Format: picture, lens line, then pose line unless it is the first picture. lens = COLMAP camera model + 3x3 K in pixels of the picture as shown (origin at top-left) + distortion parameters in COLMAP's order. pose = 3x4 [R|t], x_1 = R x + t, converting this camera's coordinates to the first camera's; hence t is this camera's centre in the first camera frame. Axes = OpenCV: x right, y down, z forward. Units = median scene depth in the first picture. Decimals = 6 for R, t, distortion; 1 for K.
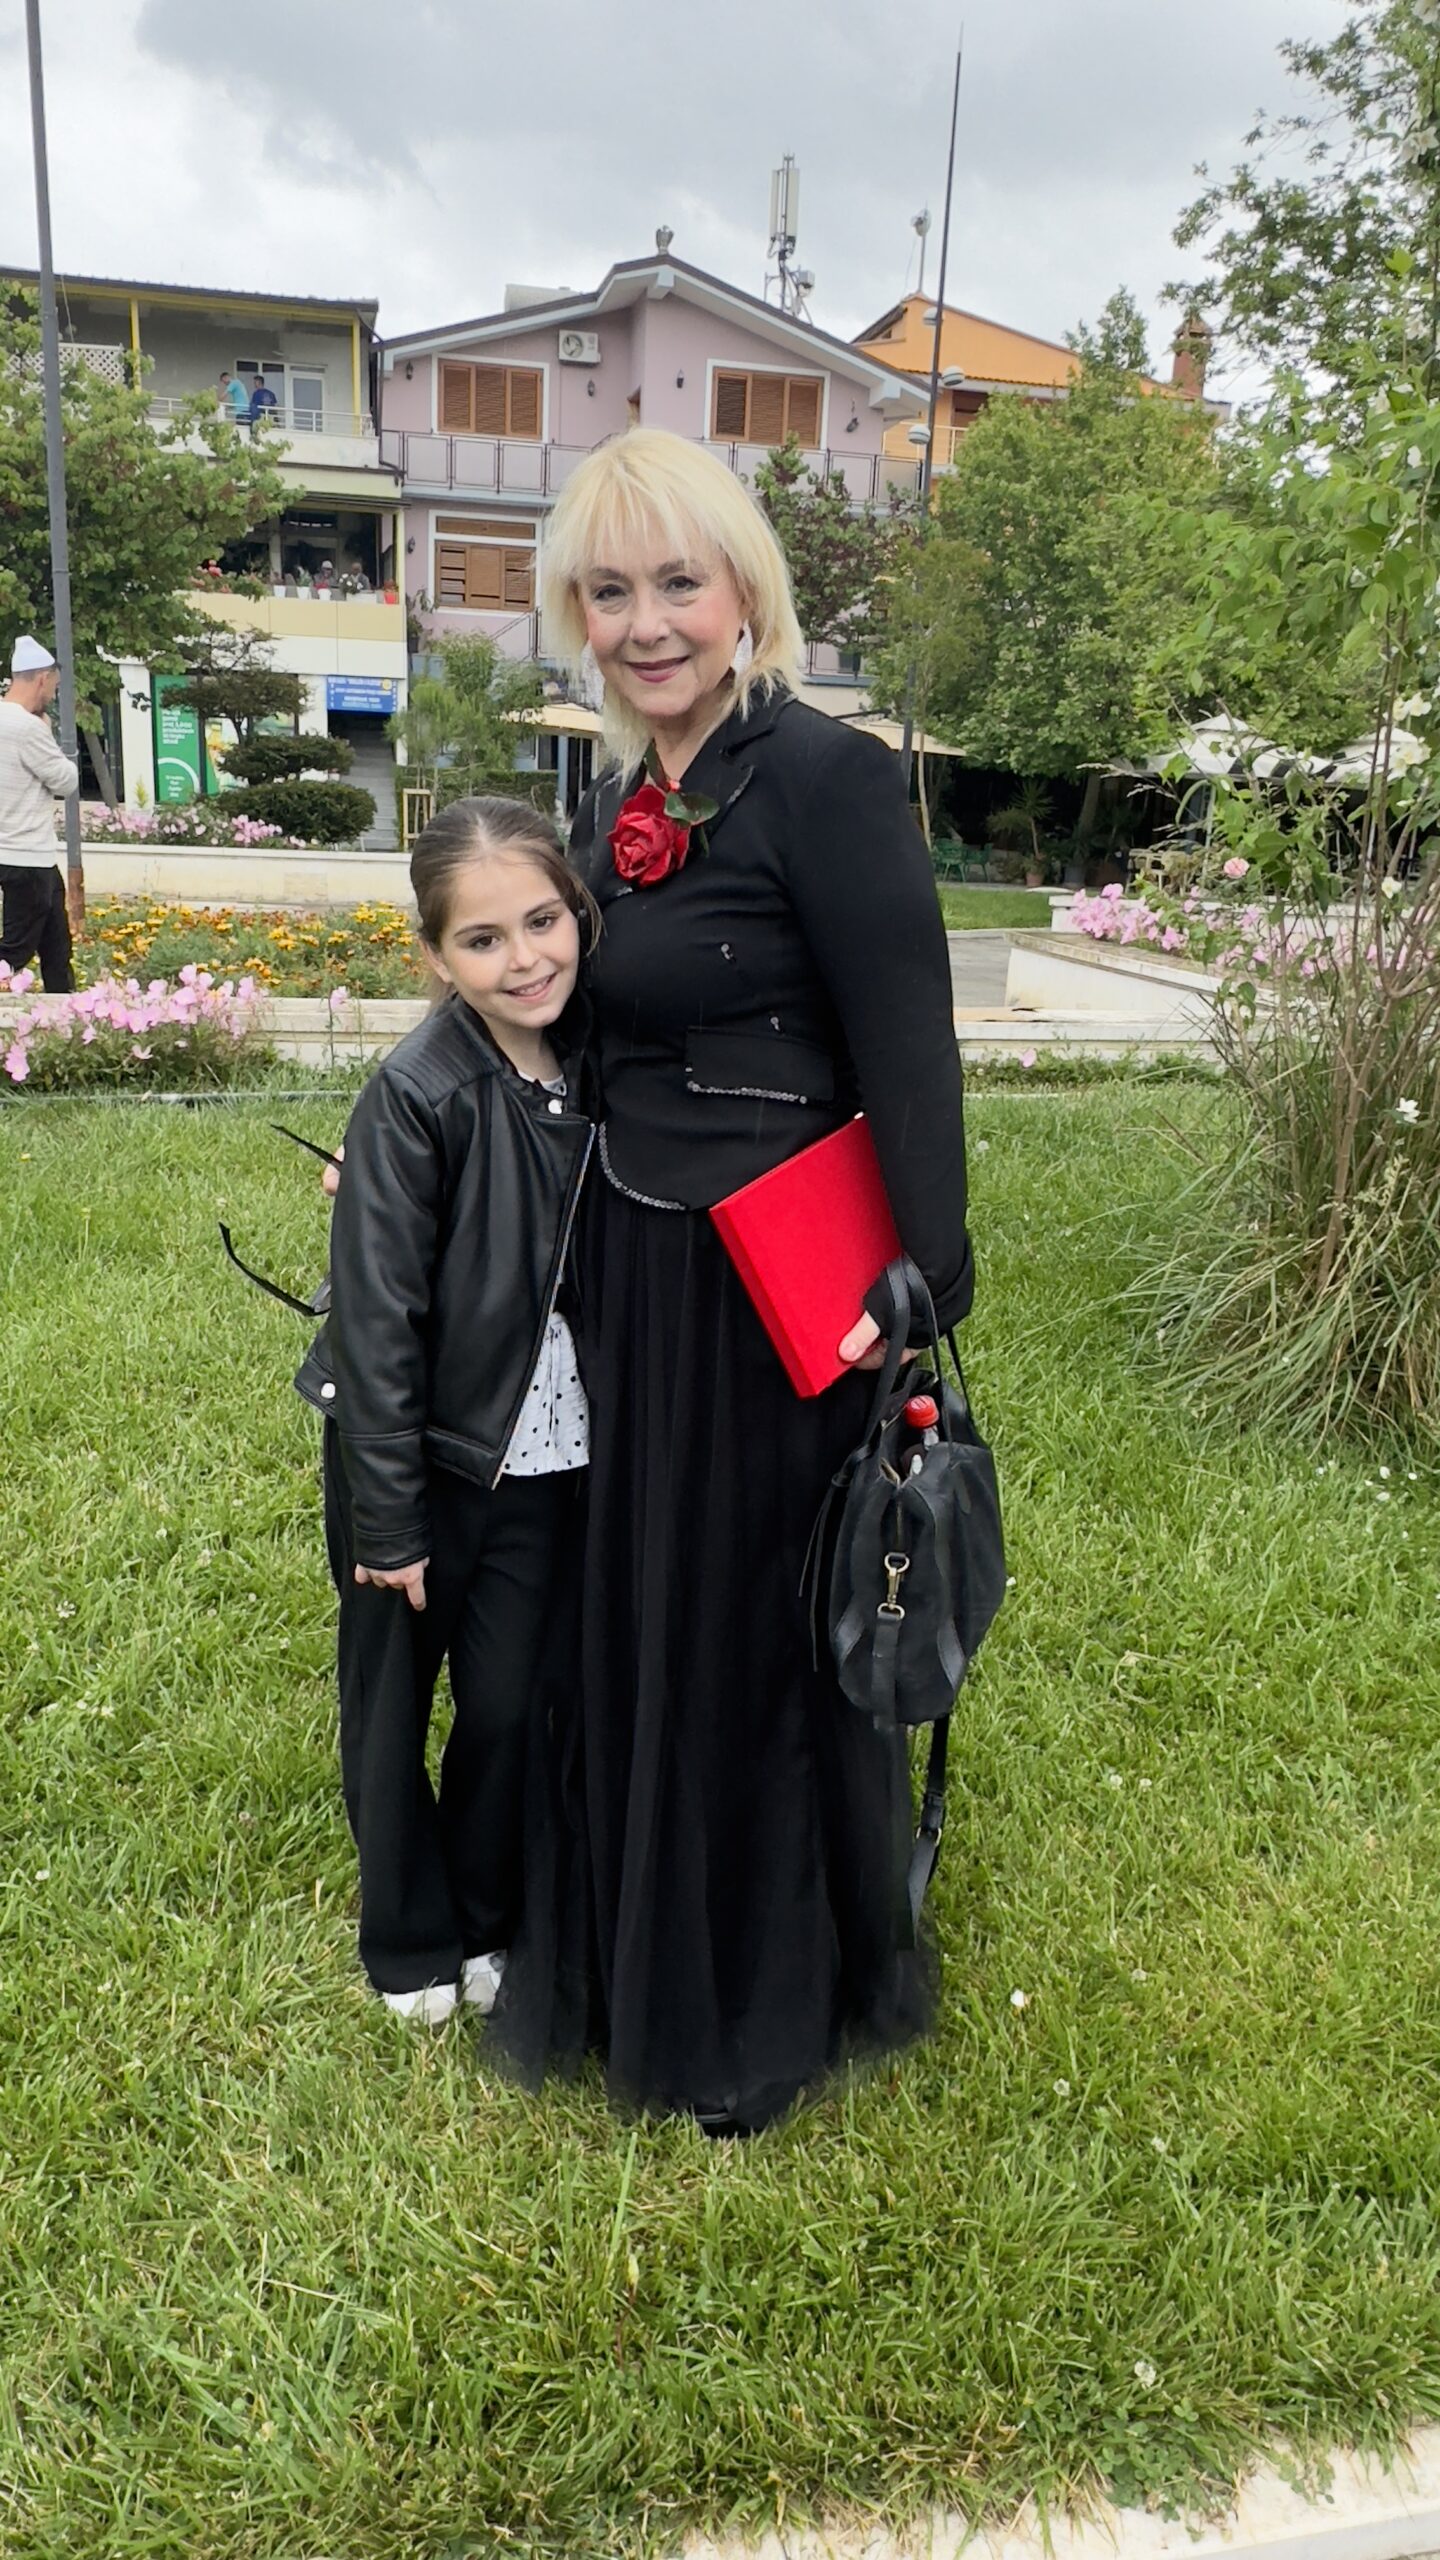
lens RADIAL K [[1851.1, 0, 731.3], [0, 1851.1, 1285.1], [0, 0, 1]] dist [-0.056757, 0.049206]
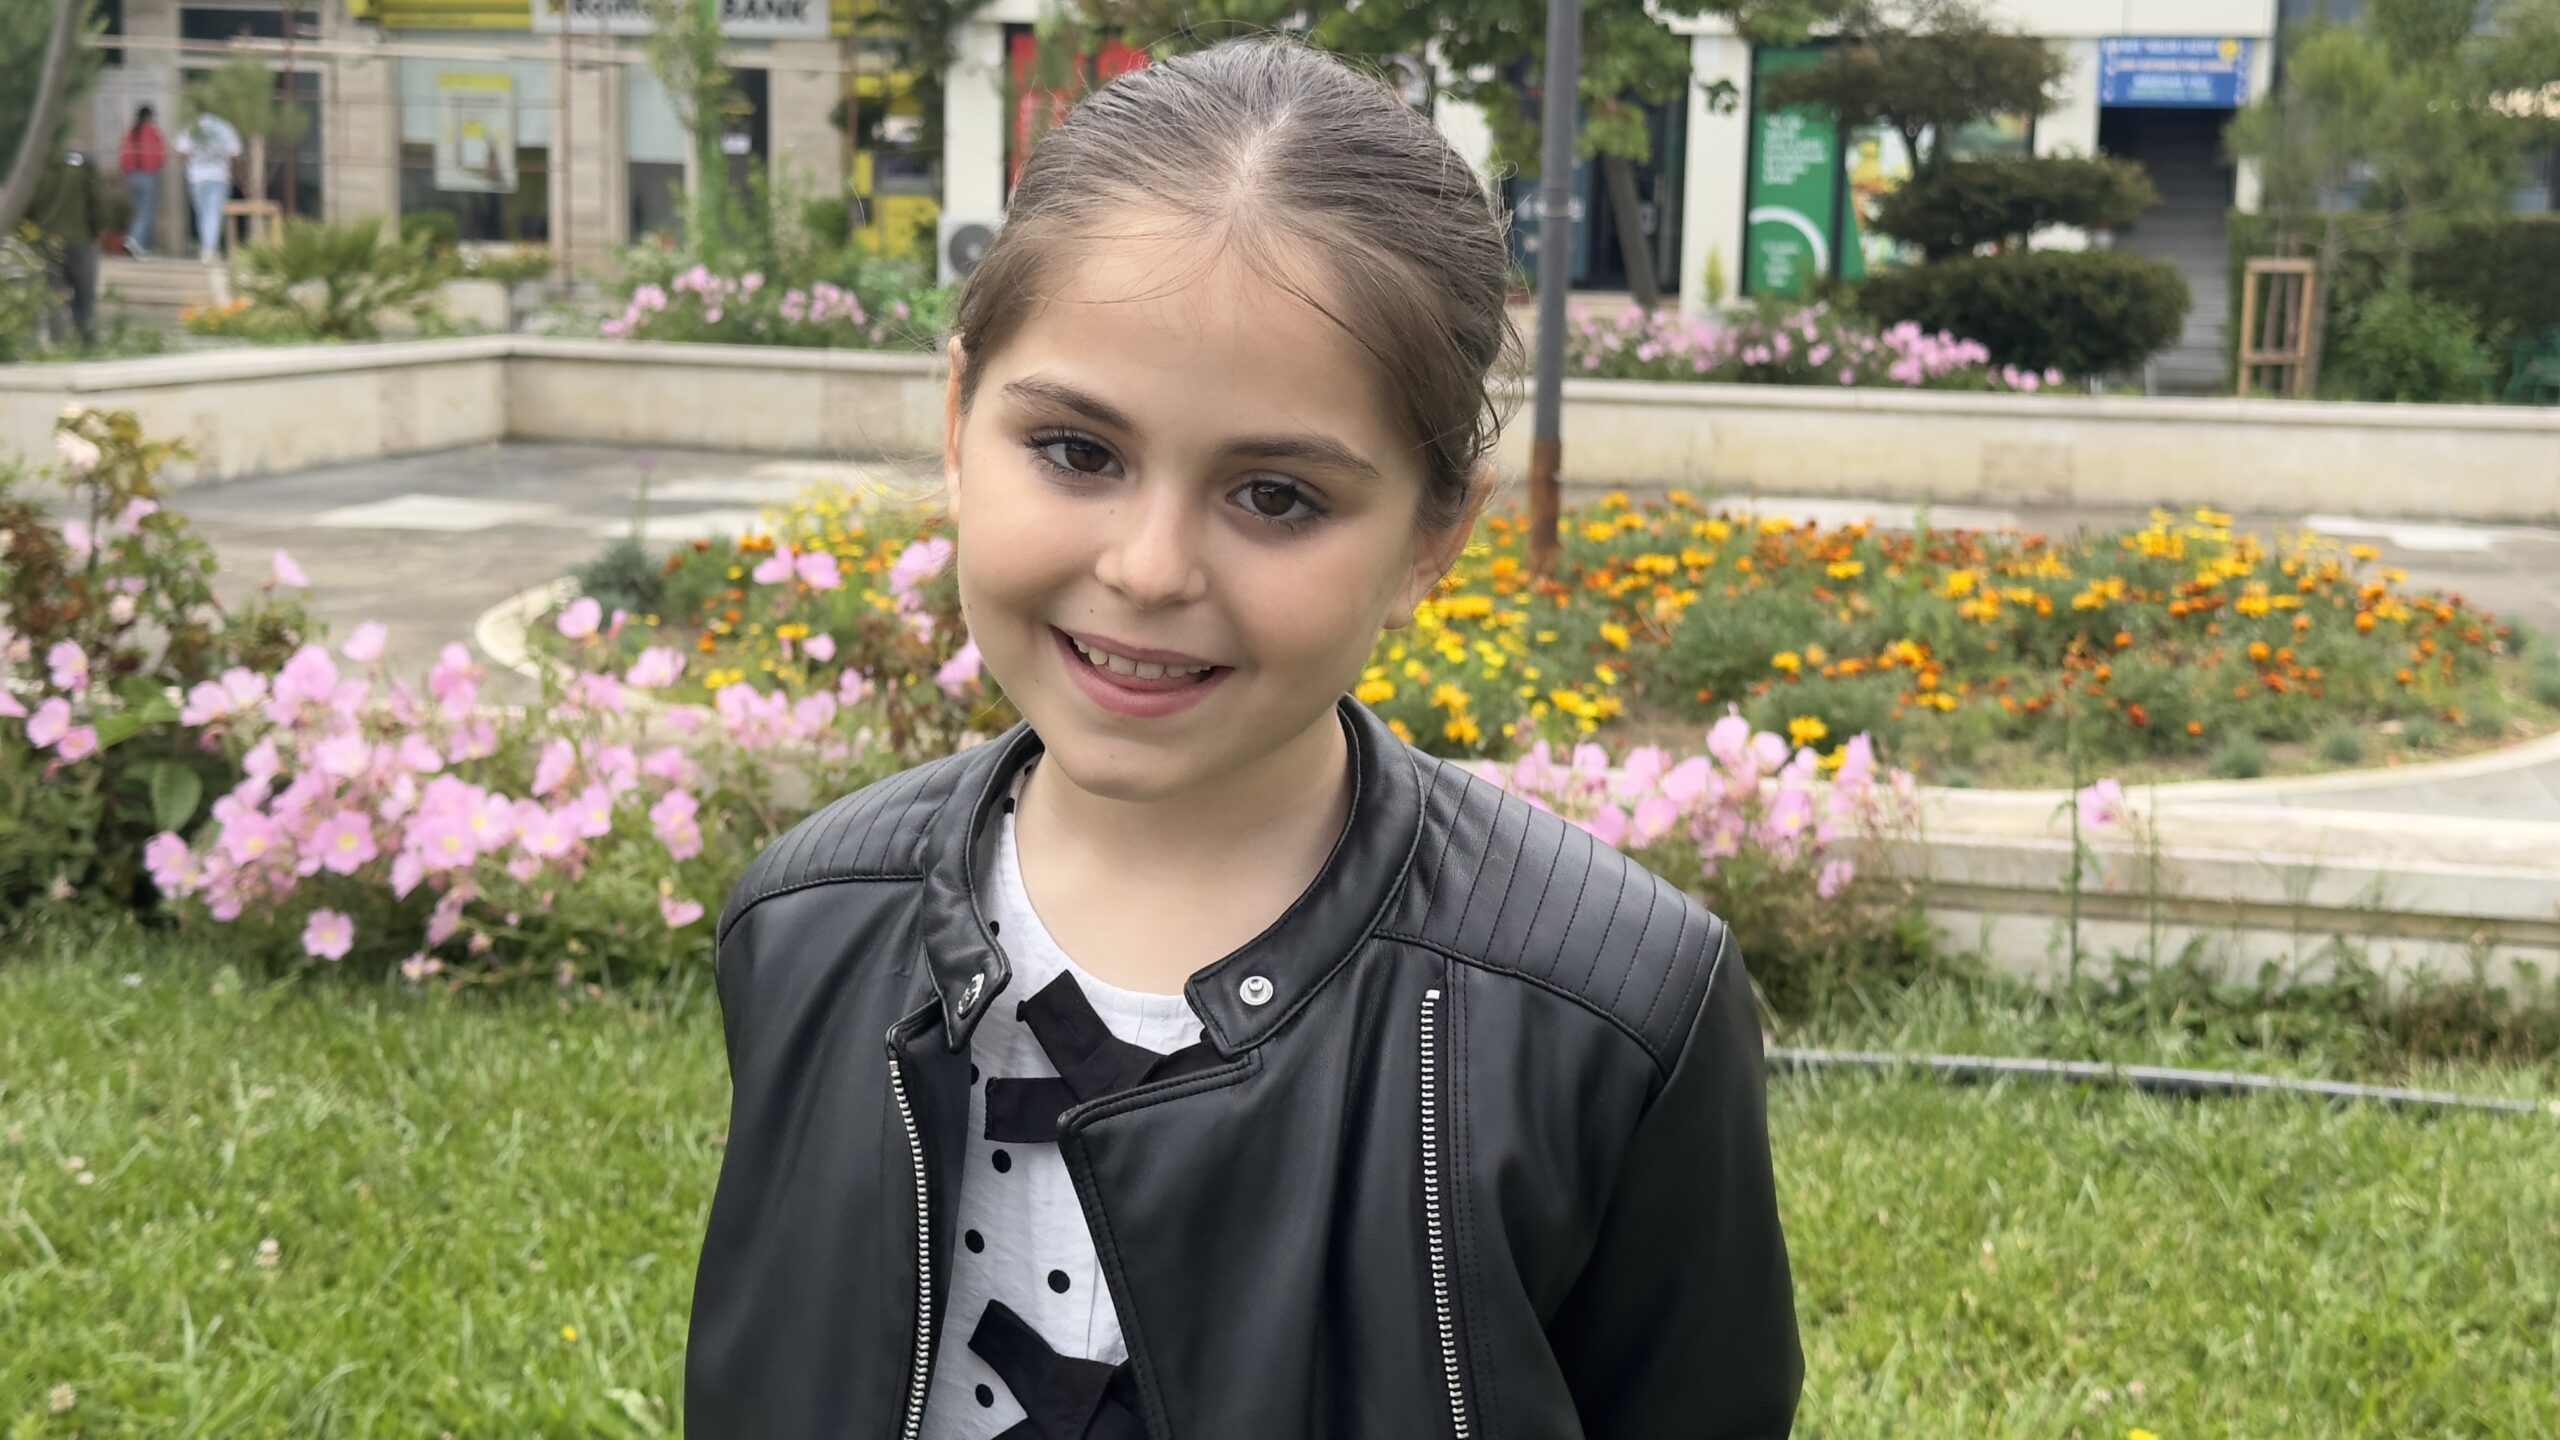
lens RADIAL K [[3430.8, 0, 1286.6], [0, 3430.8, 746.2], [0, 0, 1]] dist [0.148687, 0.000000]
pose [[0.908674, 0.044126, -0.415167, -0.029261], [-0.095133, 0.990123, -0.102983, -0.033728], [0.406522, 0.133074, 0.903898, 0.117511]]
